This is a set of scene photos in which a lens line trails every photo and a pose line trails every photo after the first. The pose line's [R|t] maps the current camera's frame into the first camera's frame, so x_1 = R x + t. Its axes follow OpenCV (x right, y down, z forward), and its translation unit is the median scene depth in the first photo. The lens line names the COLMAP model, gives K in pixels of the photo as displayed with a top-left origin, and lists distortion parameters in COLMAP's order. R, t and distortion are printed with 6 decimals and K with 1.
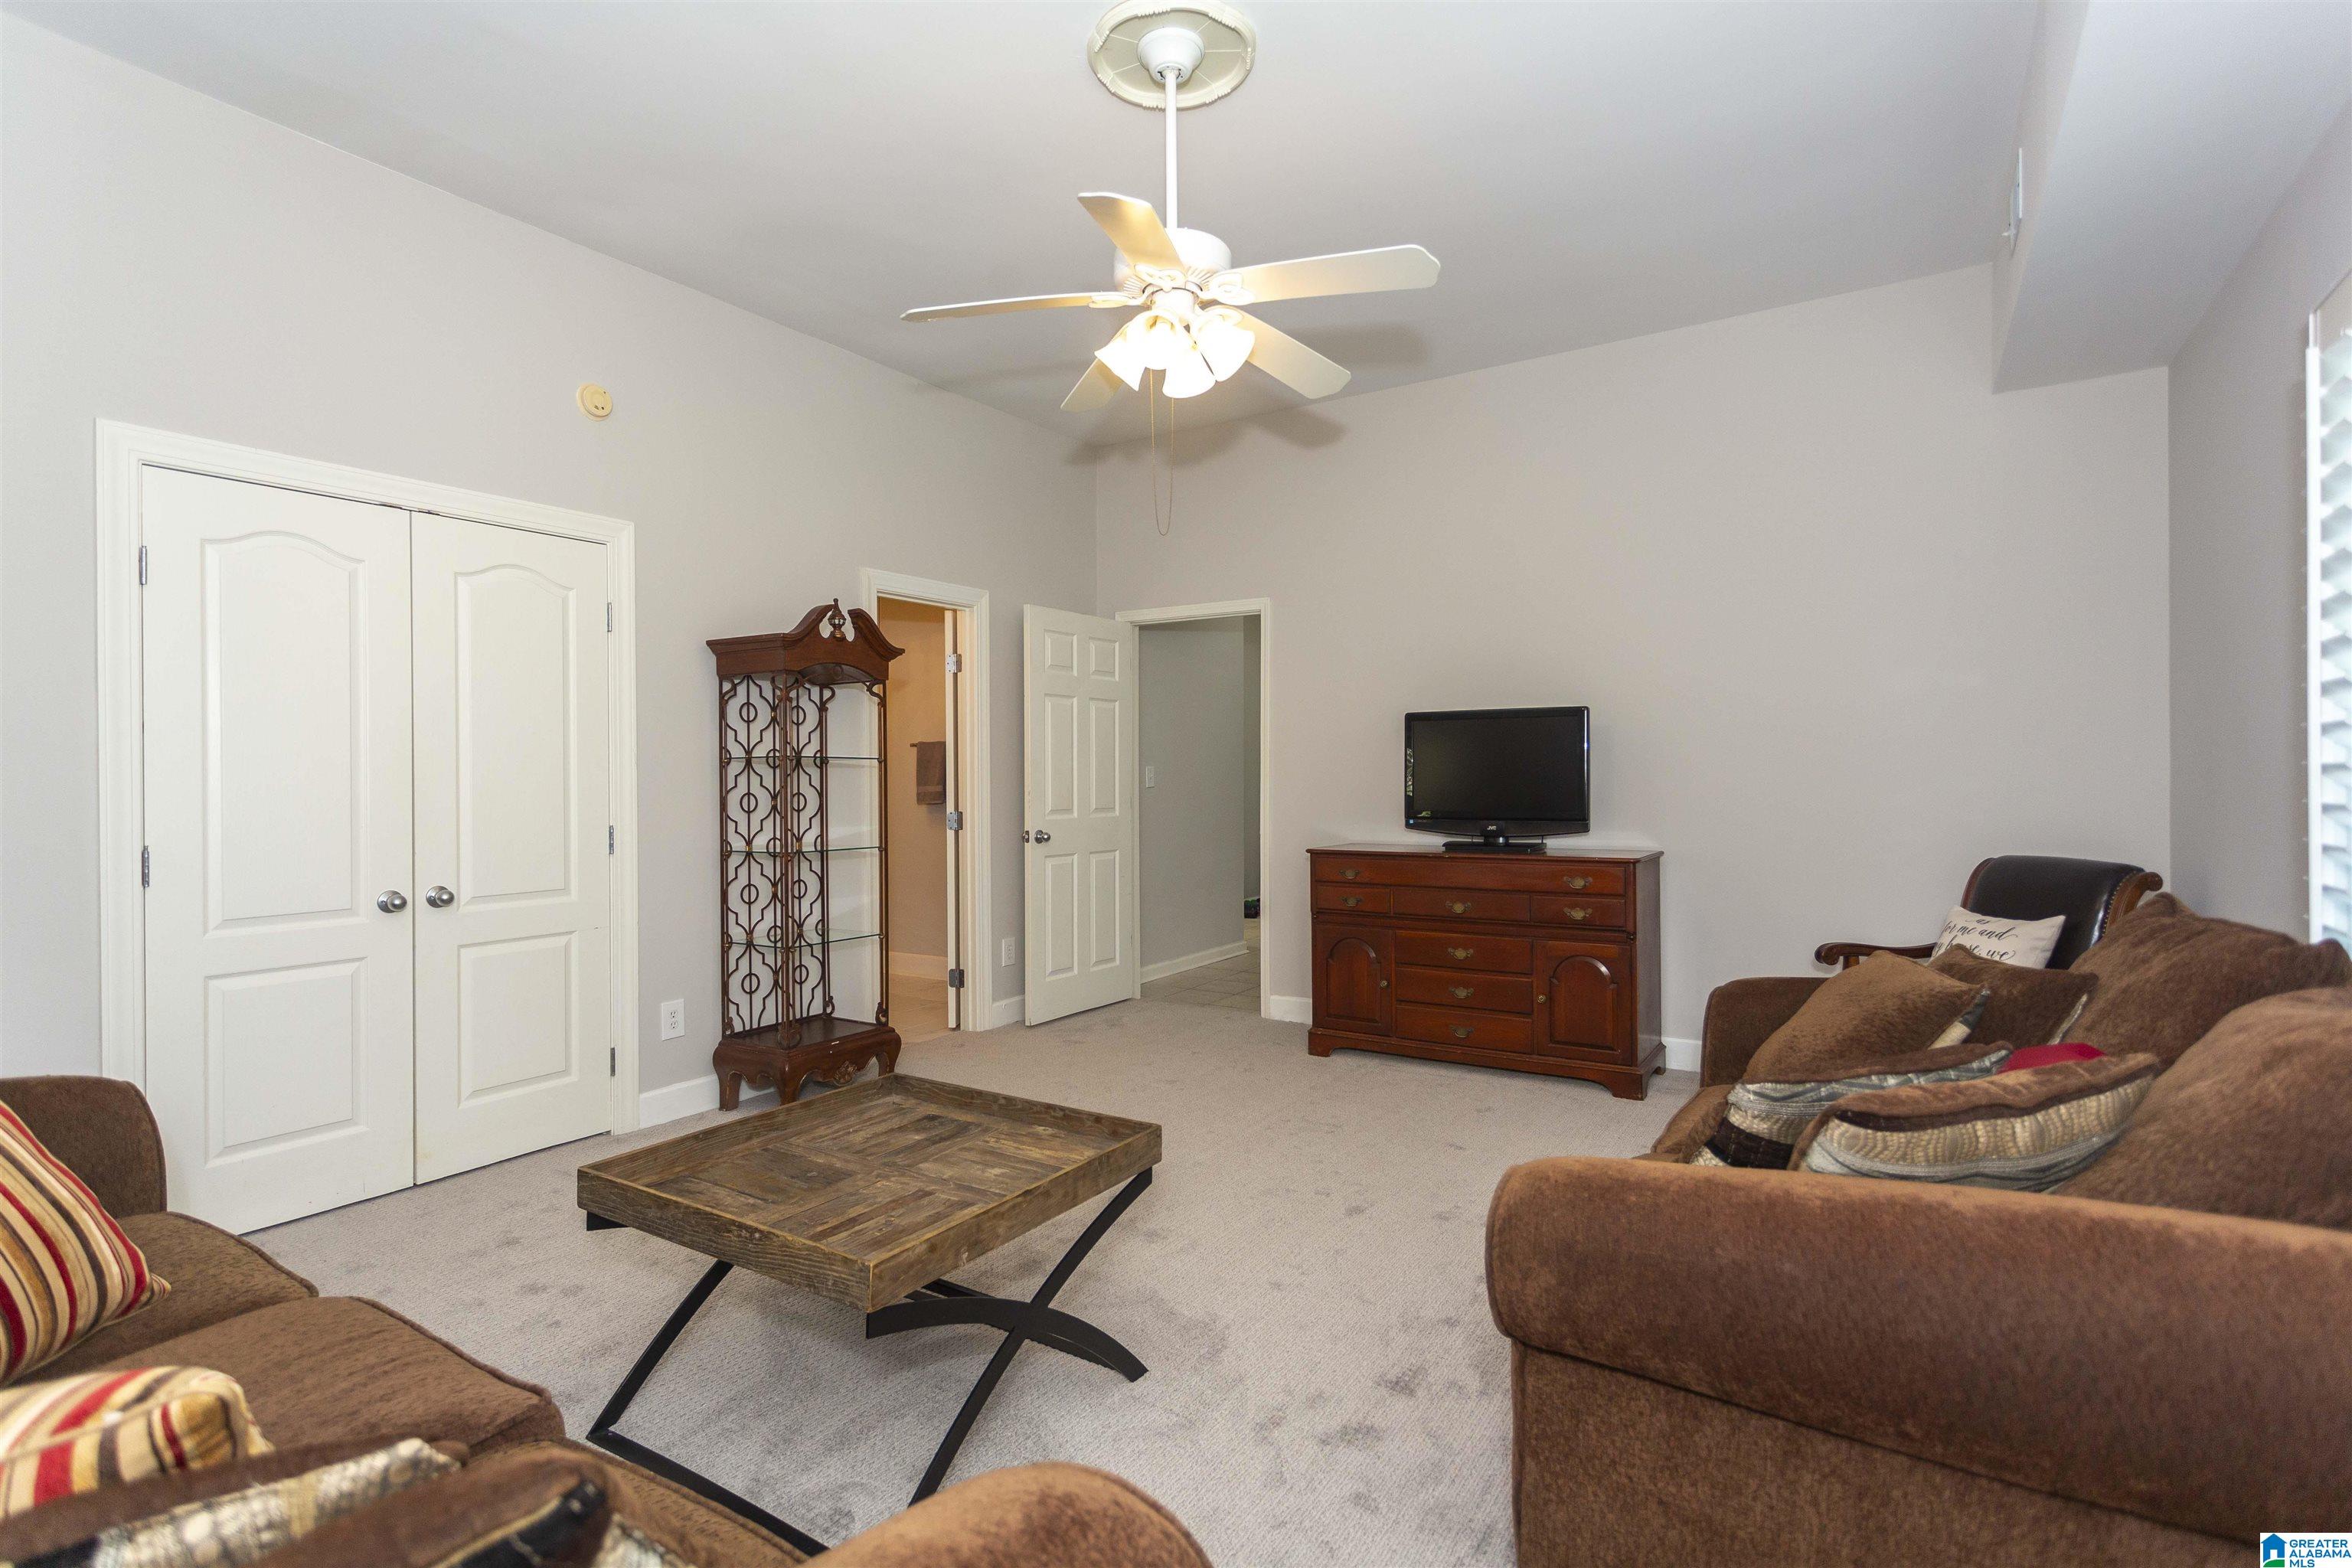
lens RADIAL K [[1125.4, 0, 1161.2], [0, 1125.4, 787.2], [0, 0, 1]] dist [0.008404, -0.001855]
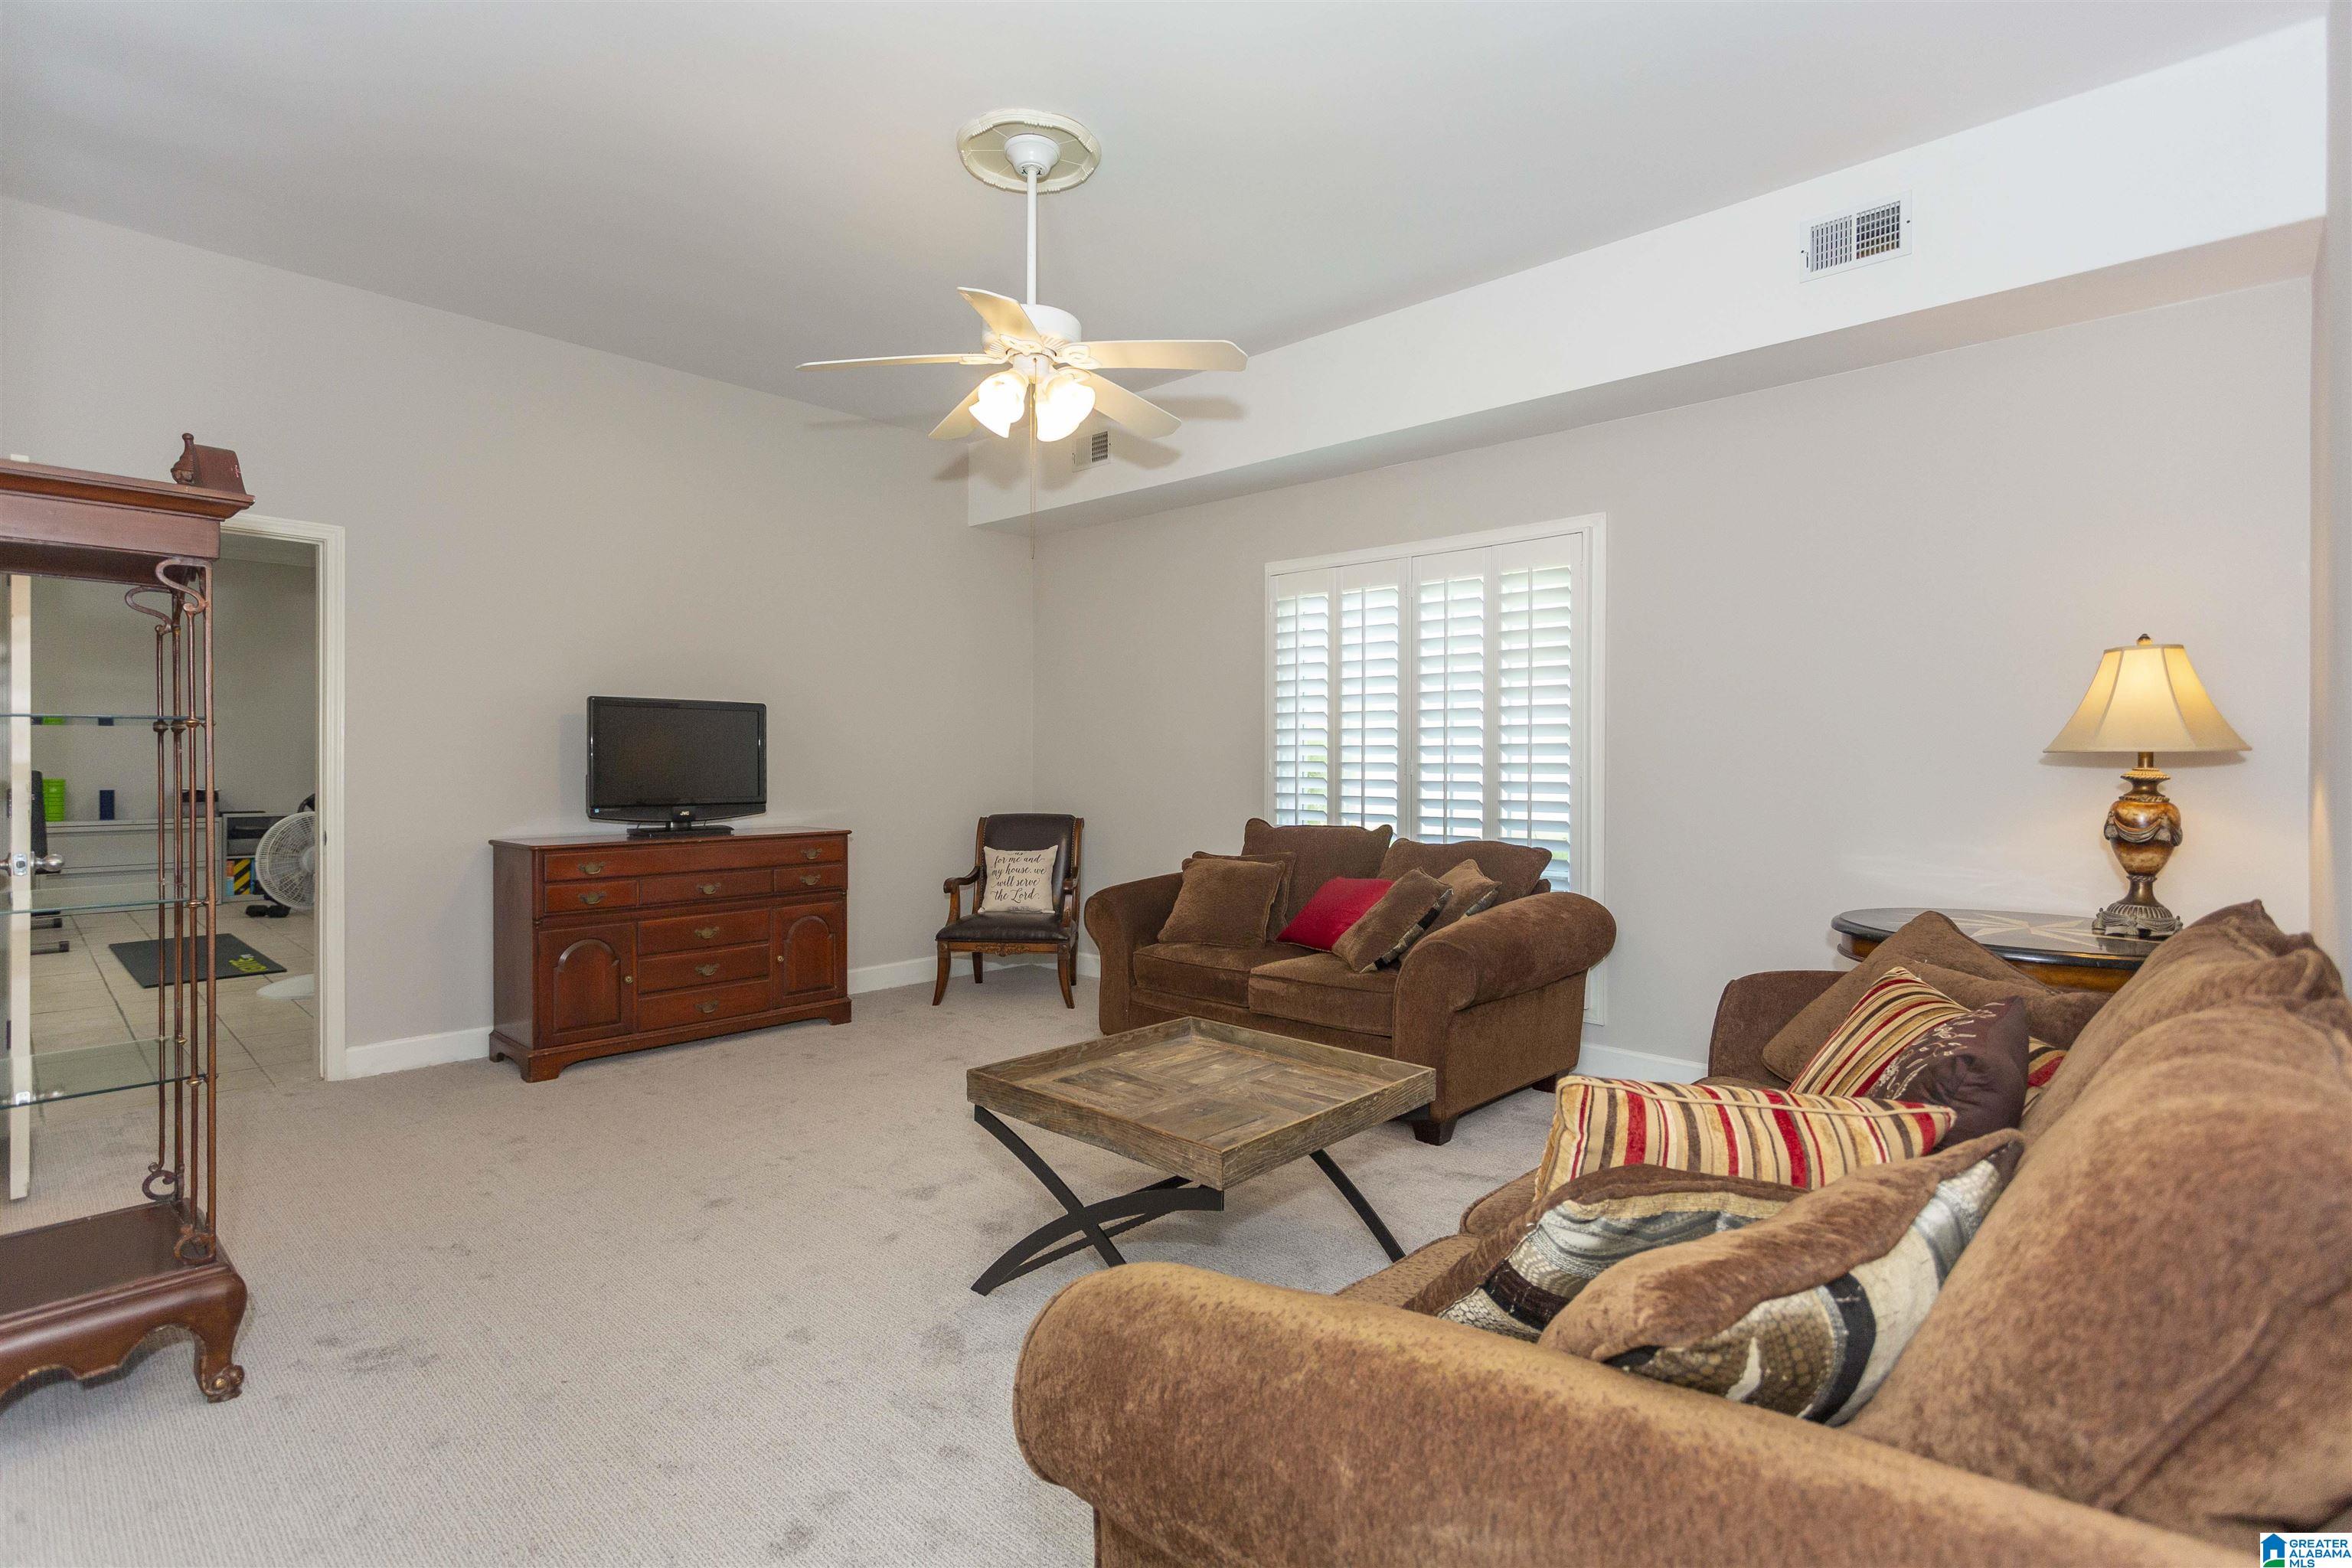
lens RADIAL K [[1125.4, 0, 1159.0], [0, 1125.4, 774.5], [0, 0, 1]] dist [0.008404, -0.001855]
pose [[0.181527, -0.003220, 0.983381, -0.702096], [0.003339, 0.999991, 0.002658, -0.001255], [-0.983380, 0.002801, 0.181536, 0.402435]]
